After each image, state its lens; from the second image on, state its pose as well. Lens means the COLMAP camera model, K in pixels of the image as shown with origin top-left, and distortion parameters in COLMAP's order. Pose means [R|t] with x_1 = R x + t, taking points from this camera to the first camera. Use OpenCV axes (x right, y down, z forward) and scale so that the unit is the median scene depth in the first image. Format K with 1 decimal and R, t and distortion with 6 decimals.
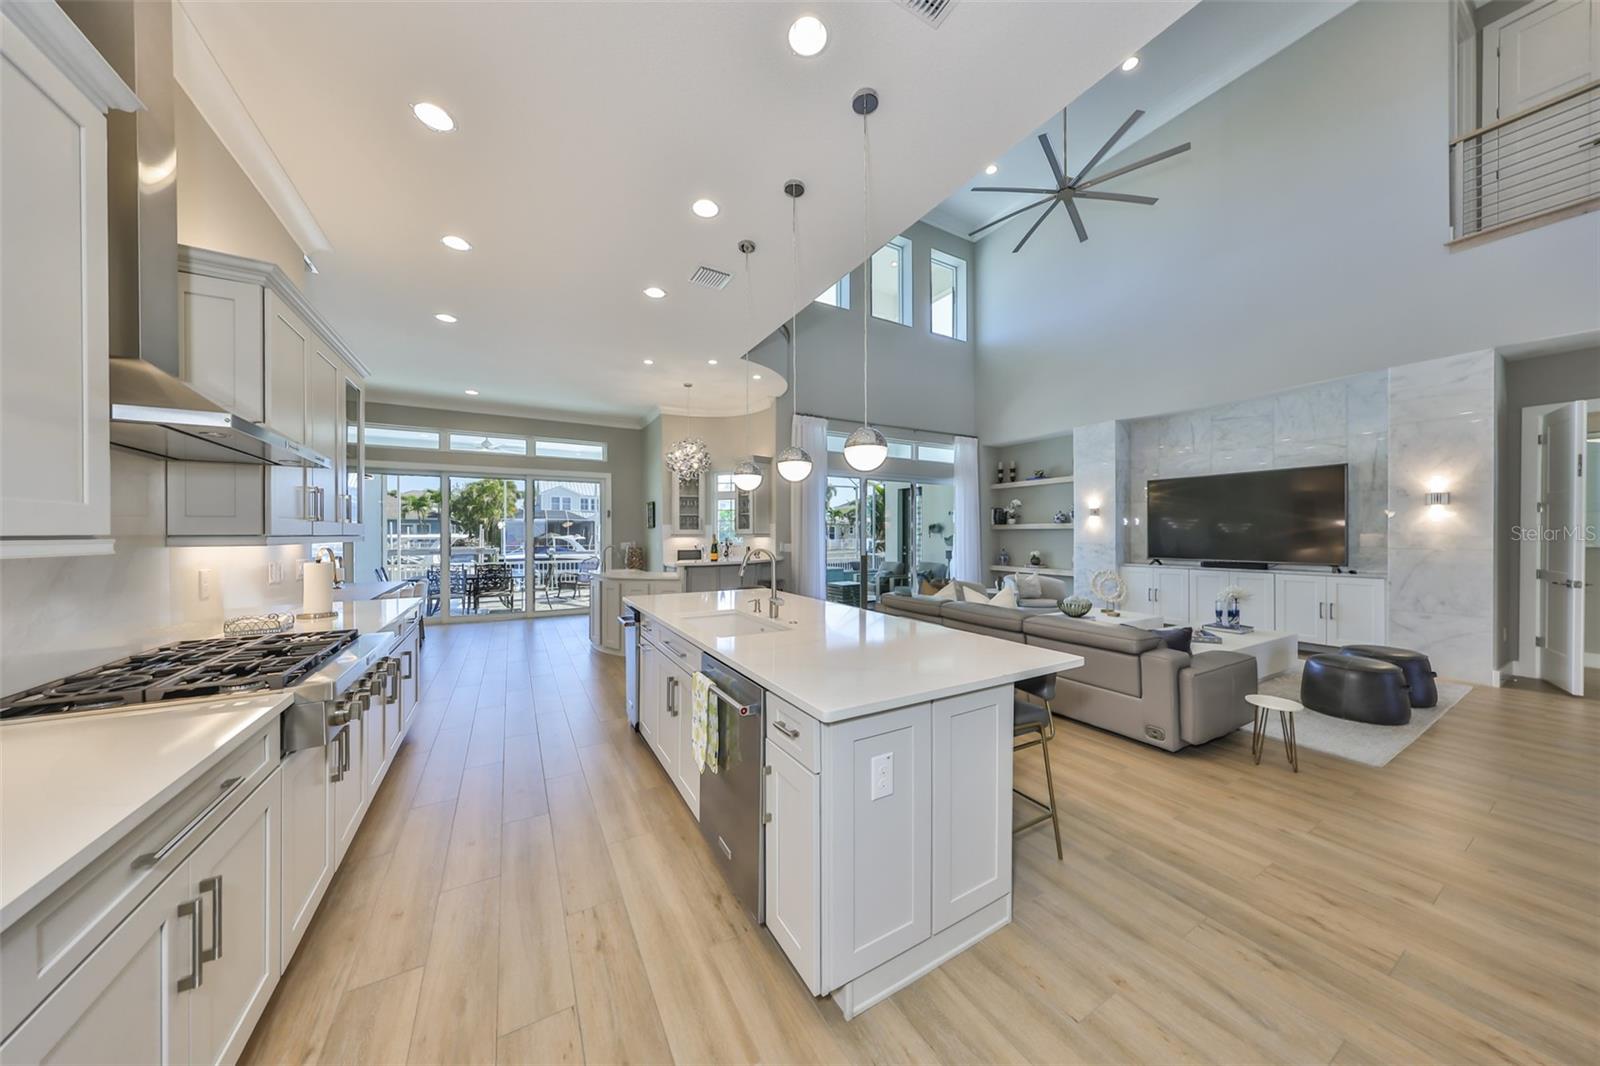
lens RADIAL K [[495.6, 0, 796.6], [0, 495.6, 535.7], [0, 0, 1]] dist [-0.000471, 0.000006]
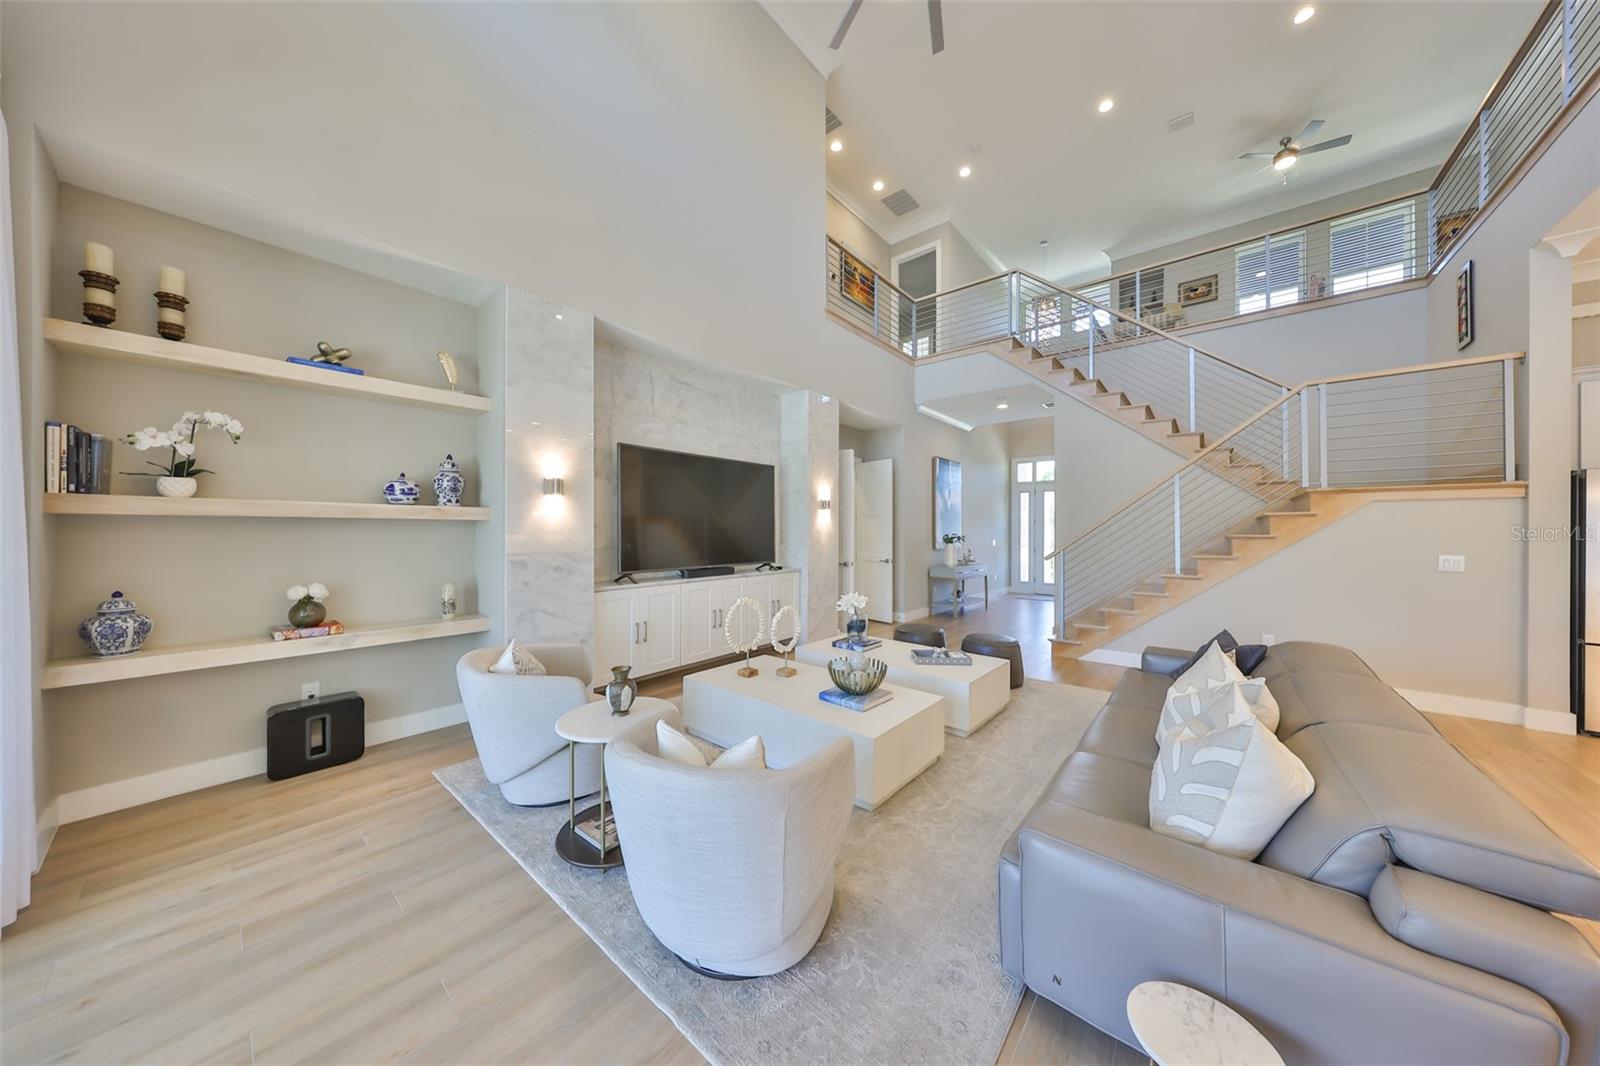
lens RADIAL K [[499.4, 0, 800.0], [0, 499.4, 533.0], [0, 0, 1]] dist [-0.000240, -0.000110]
pose [[-0.345562, -0.001968, 0.938394, 0.073739], [0.001374, 0.999996, 0.002603, -0.004614], [-0.938395, 0.002189, -0.345557, 1.003912]]
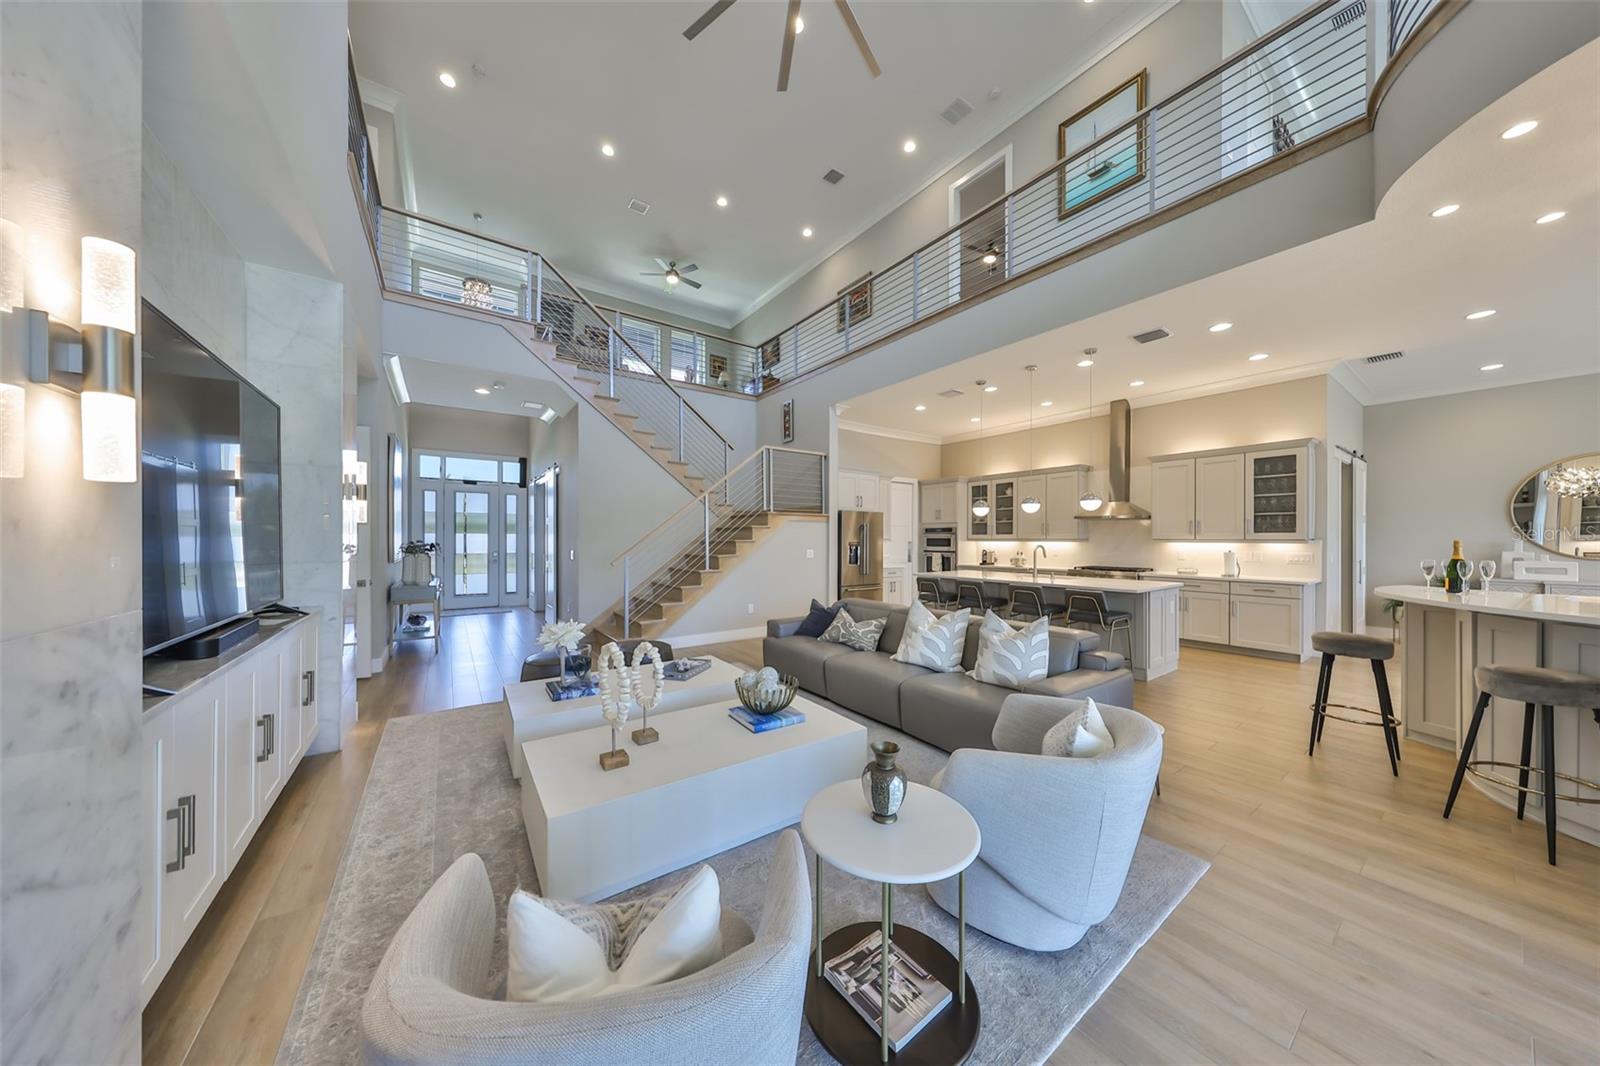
lens RADIAL K [[494.7, 0, 808.4], [0, 494.7, 538.3], [0, 0, 1]] dist [-0.001870, -0.000189]
pose [[-0.992305, 0.002070, -0.123804, 0.468180], [0.001510, 0.999988, 0.004617, -0.006945], [0.123812, 0.004395, -0.992296, 1.200744]]
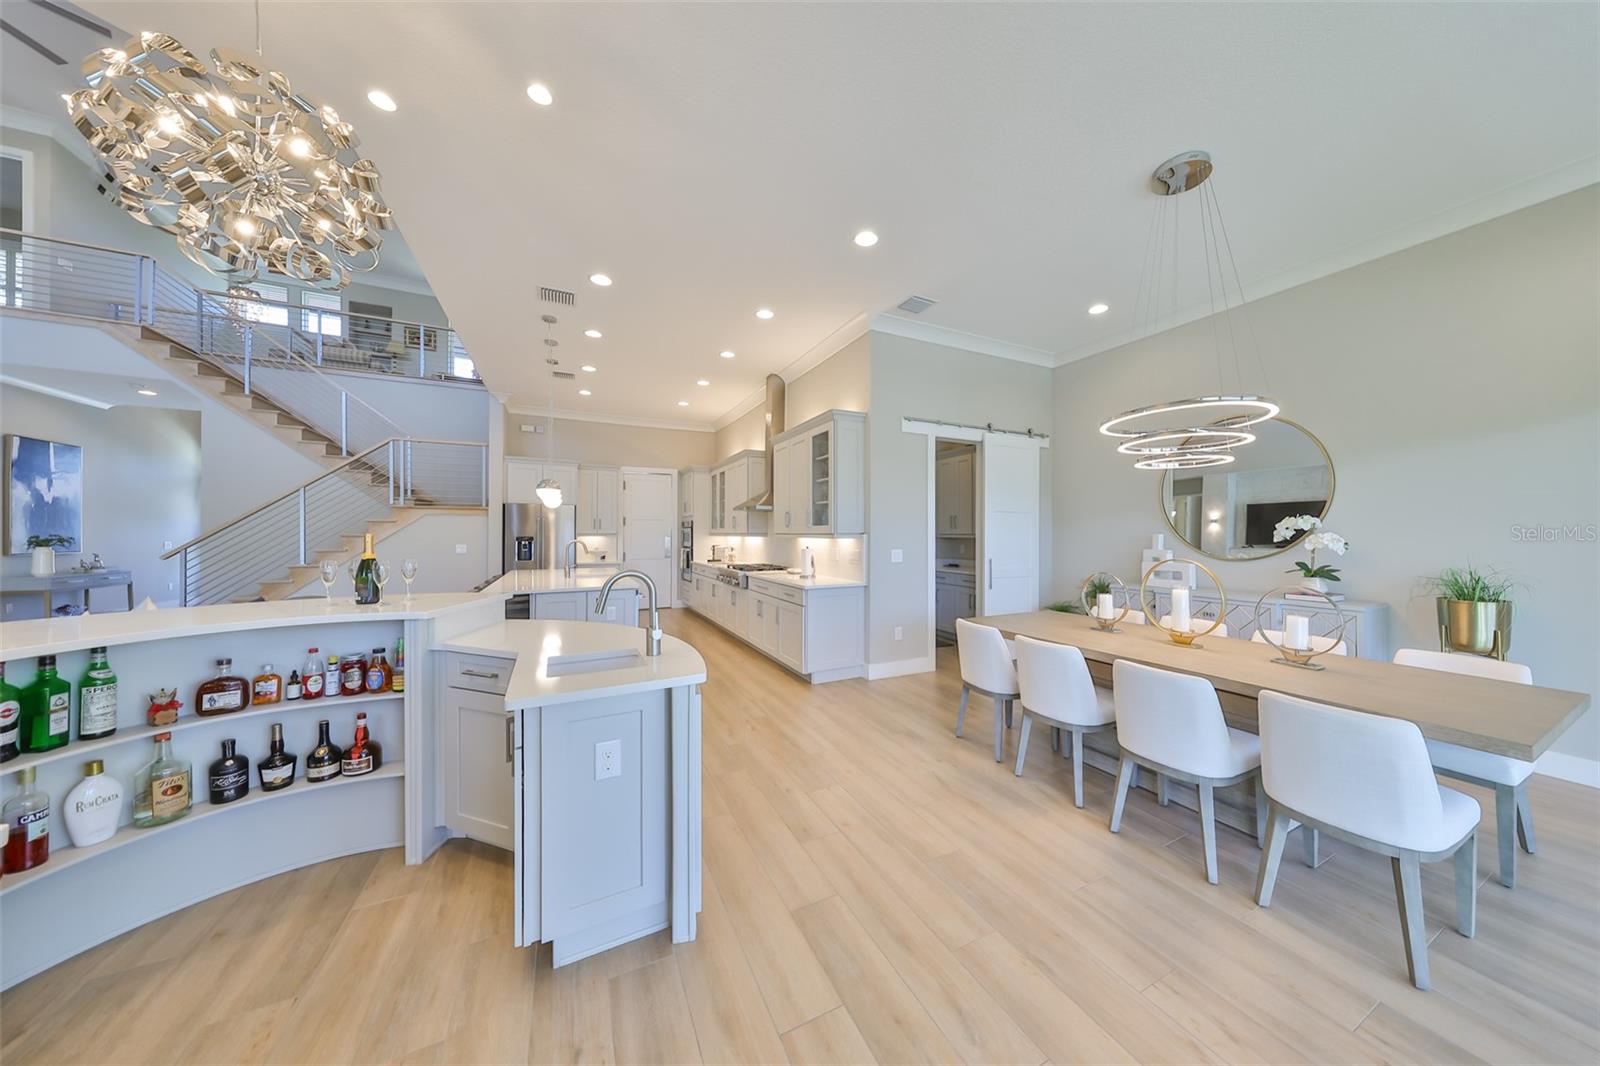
lens RADIAL K [[494.5, 0, 833.9], [0, 494.5, 532.3], [0, 0, 1]] dist [0.001439, 0.000221]
pose [[-0.999530, 0.001416, 0.030610, -0.456424], [0.001433, 0.999999, 0.000550, -0.001800], [-0.030609, 0.000594, -0.999531, 1.154685]]
